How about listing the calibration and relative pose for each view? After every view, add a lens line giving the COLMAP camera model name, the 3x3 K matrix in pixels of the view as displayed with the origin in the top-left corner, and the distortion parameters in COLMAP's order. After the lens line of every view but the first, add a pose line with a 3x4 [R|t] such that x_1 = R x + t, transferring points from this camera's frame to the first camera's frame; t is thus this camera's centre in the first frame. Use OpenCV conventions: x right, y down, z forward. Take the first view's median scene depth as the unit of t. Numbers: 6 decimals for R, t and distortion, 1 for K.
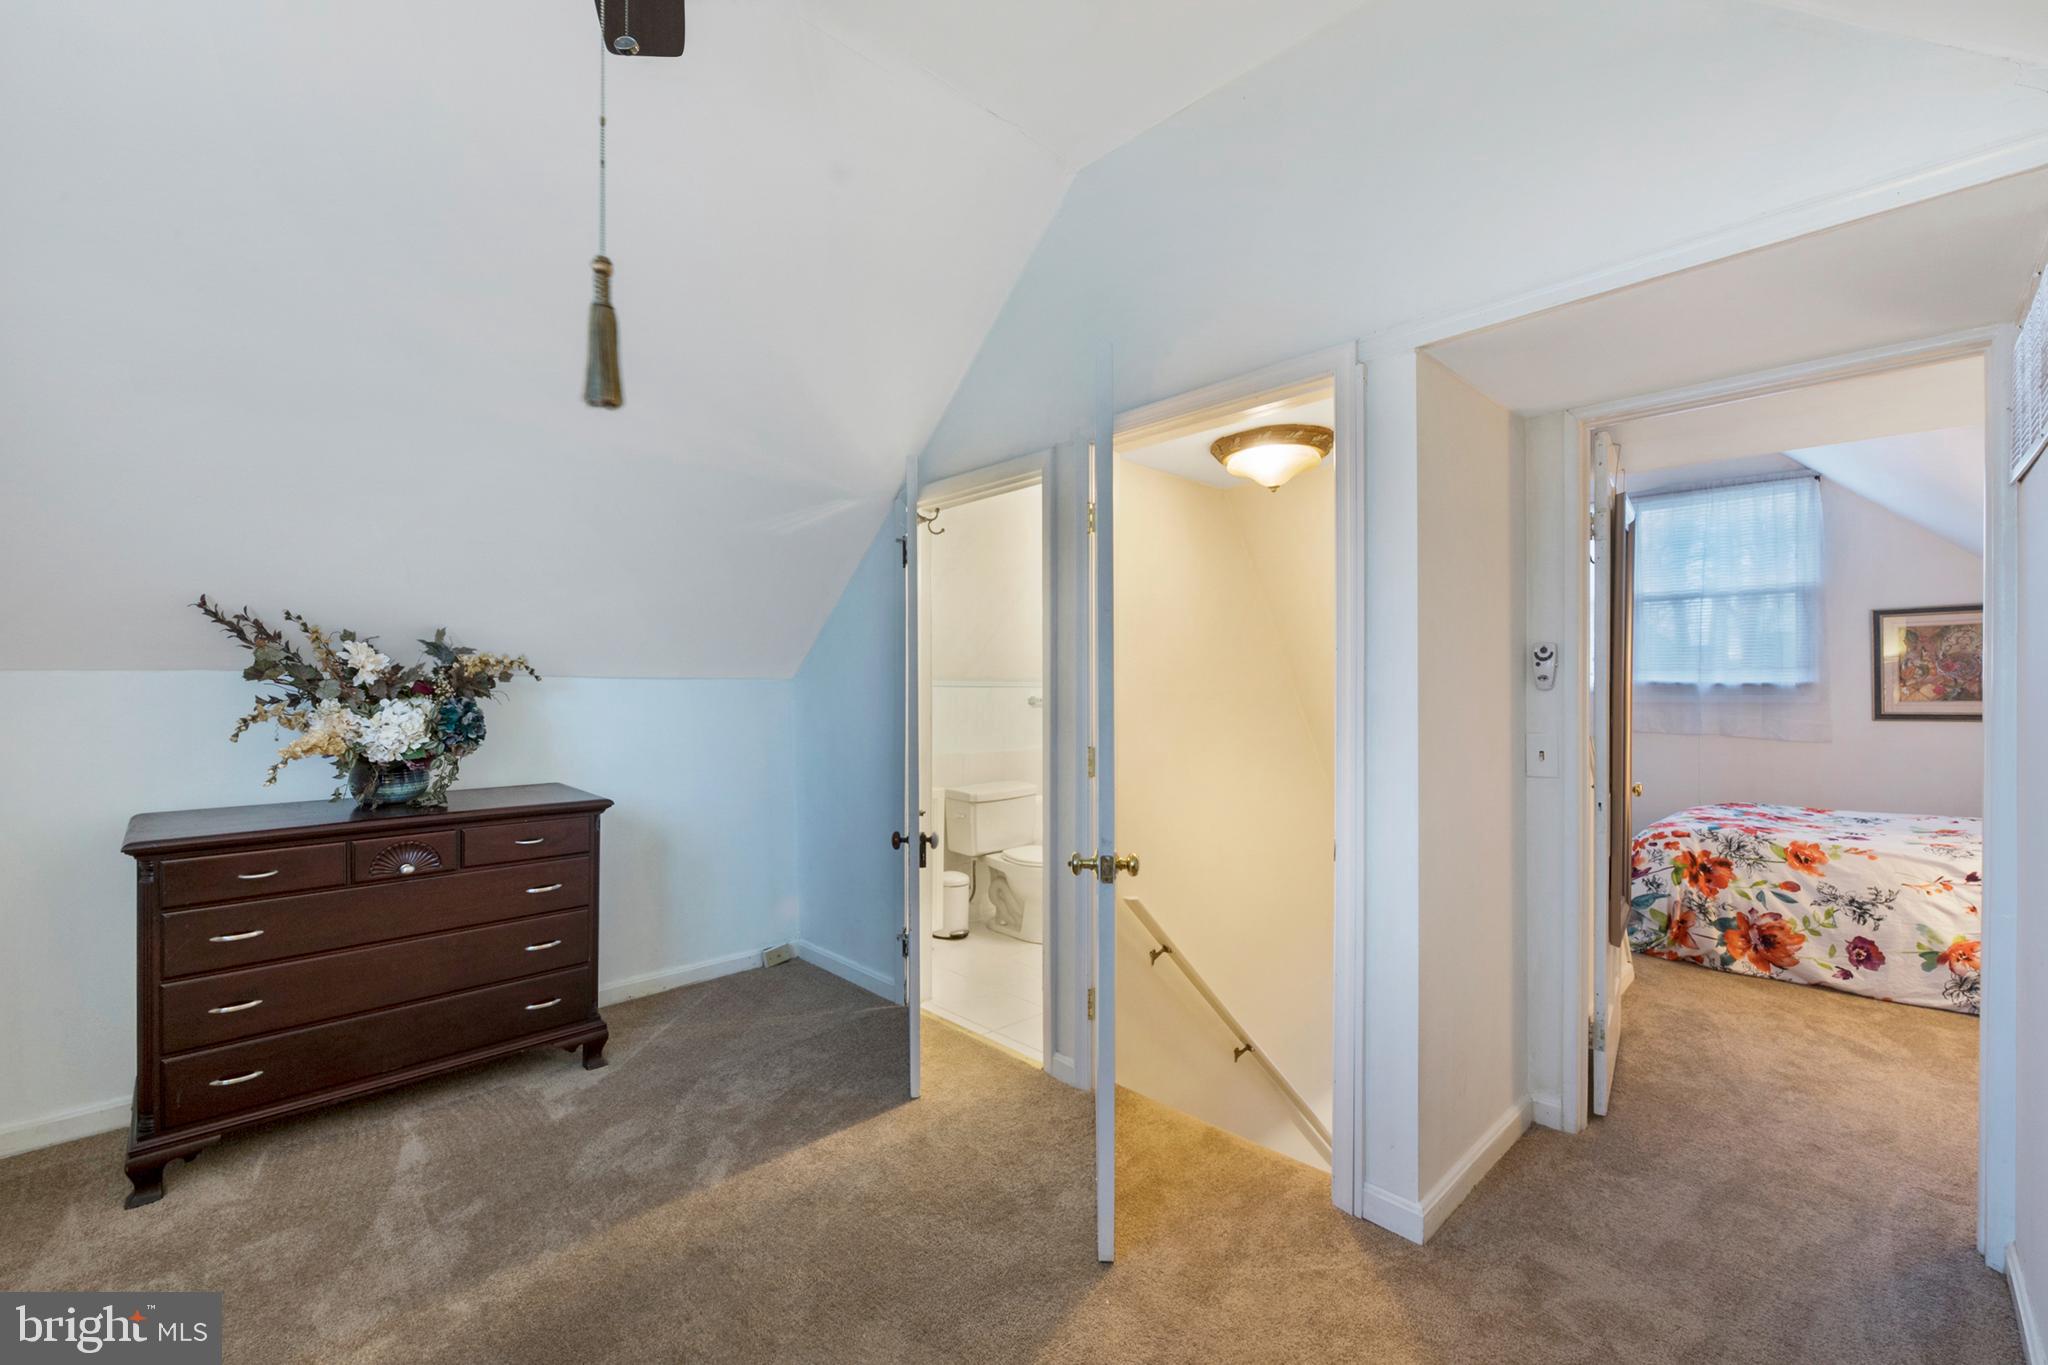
lens RADIAL K [[805.4, 0, 1037.0], [0, 805.4, 683.1], [0, 0, 1]] dist [-0.006713, -0.000296]
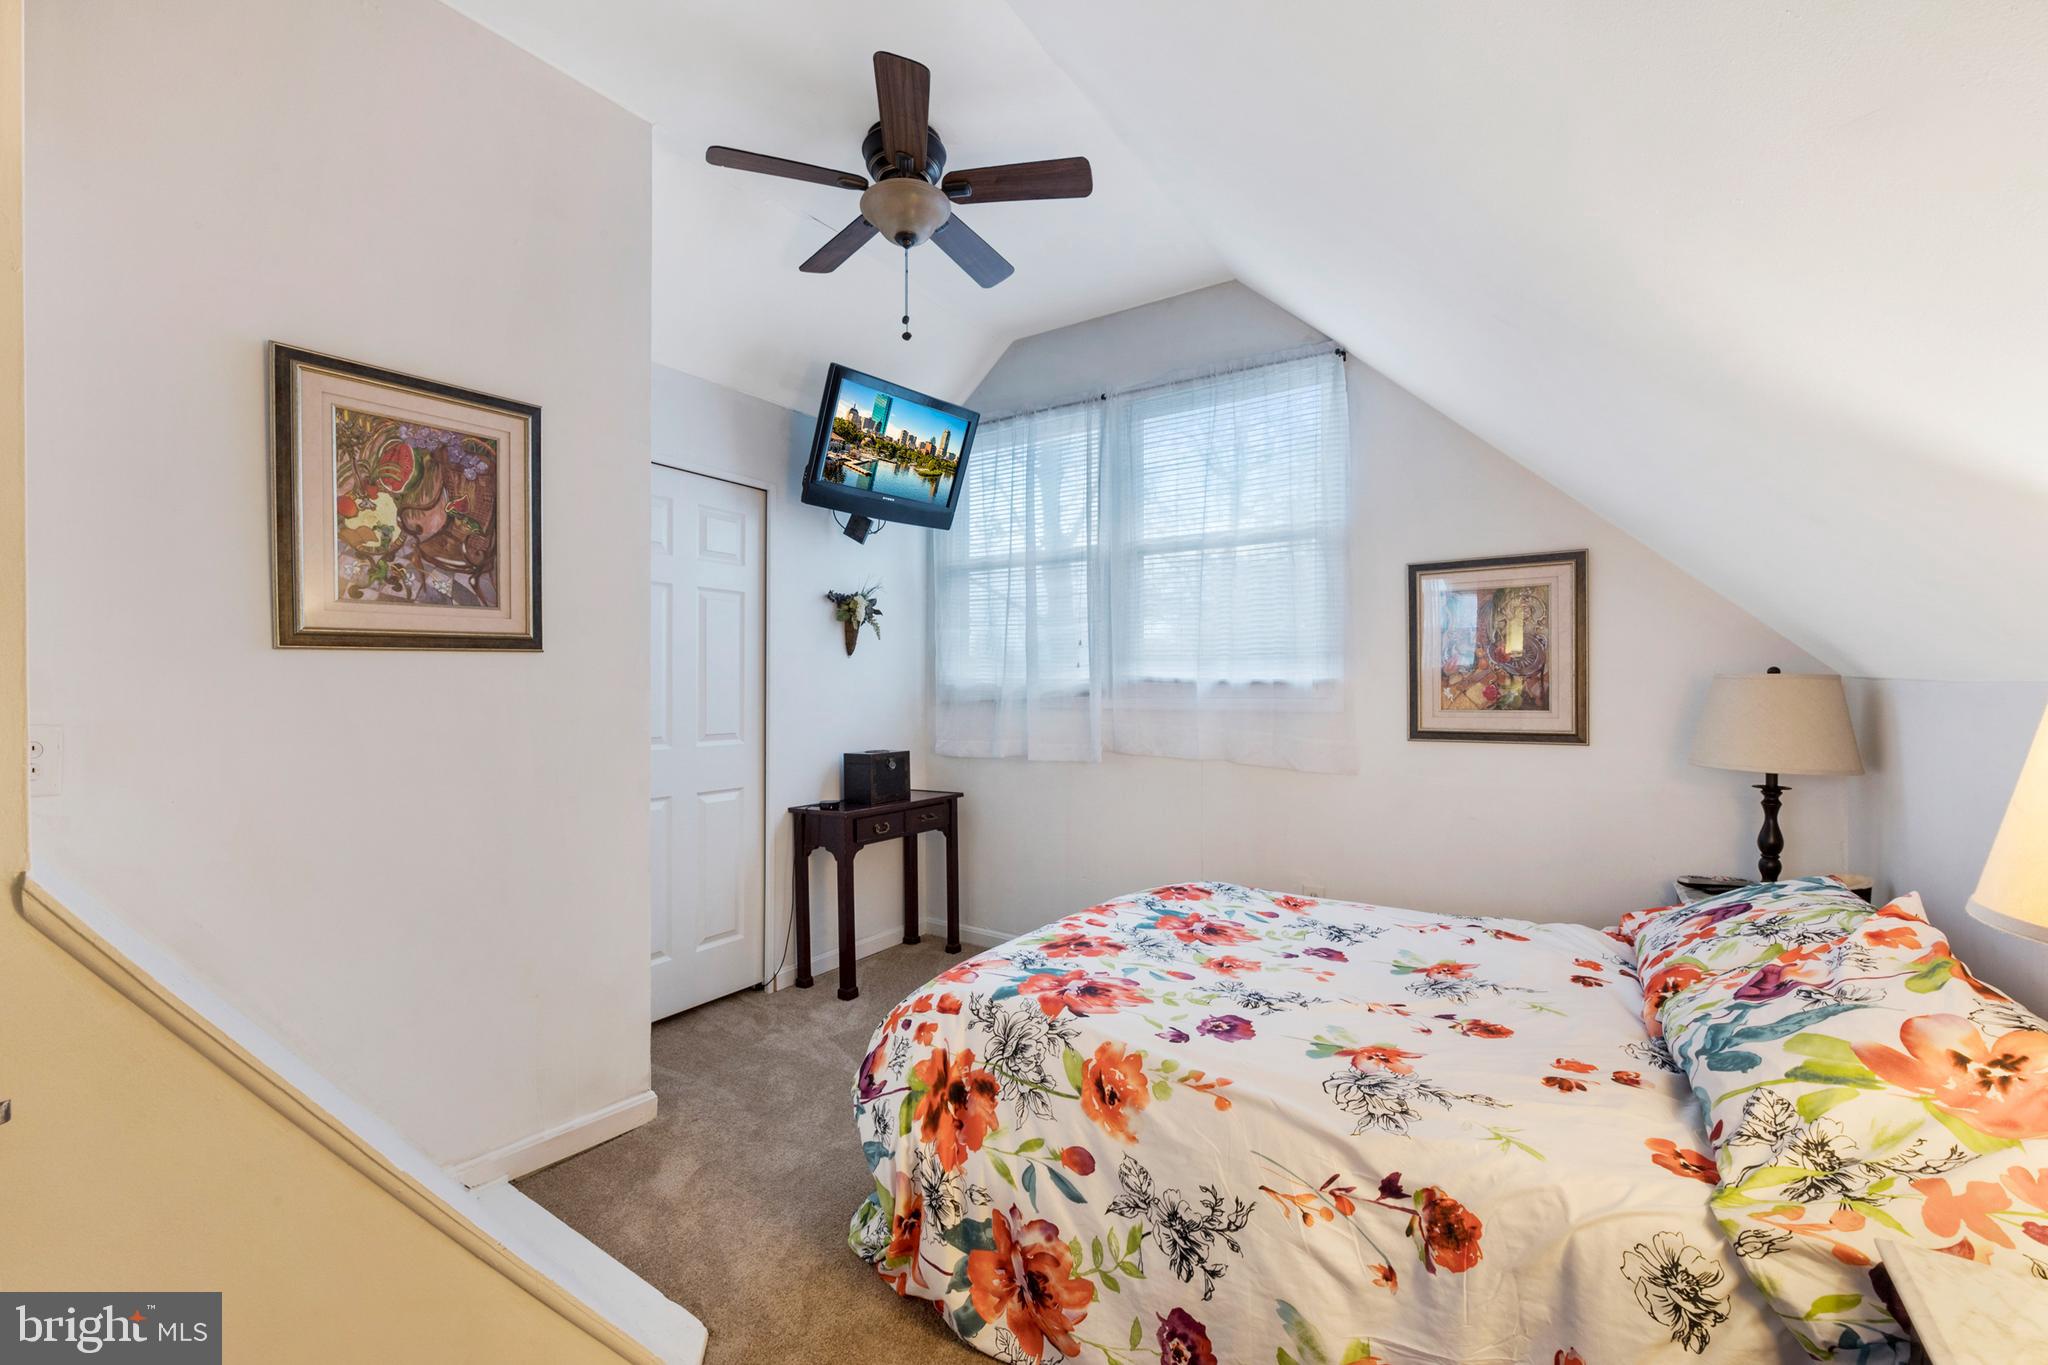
lens RADIAL K [[805.4, 0, 1015.2], [0, 805.4, 679.7], [0, 0, 1]] dist [-0.006713, -0.000296]
pose [[0.980518, 0.002990, 0.196407, 0.795876], [-0.003561, 0.999990, 0.002552, -0.002056], [-0.196397, -0.003202, 0.980519, 0.568509]]
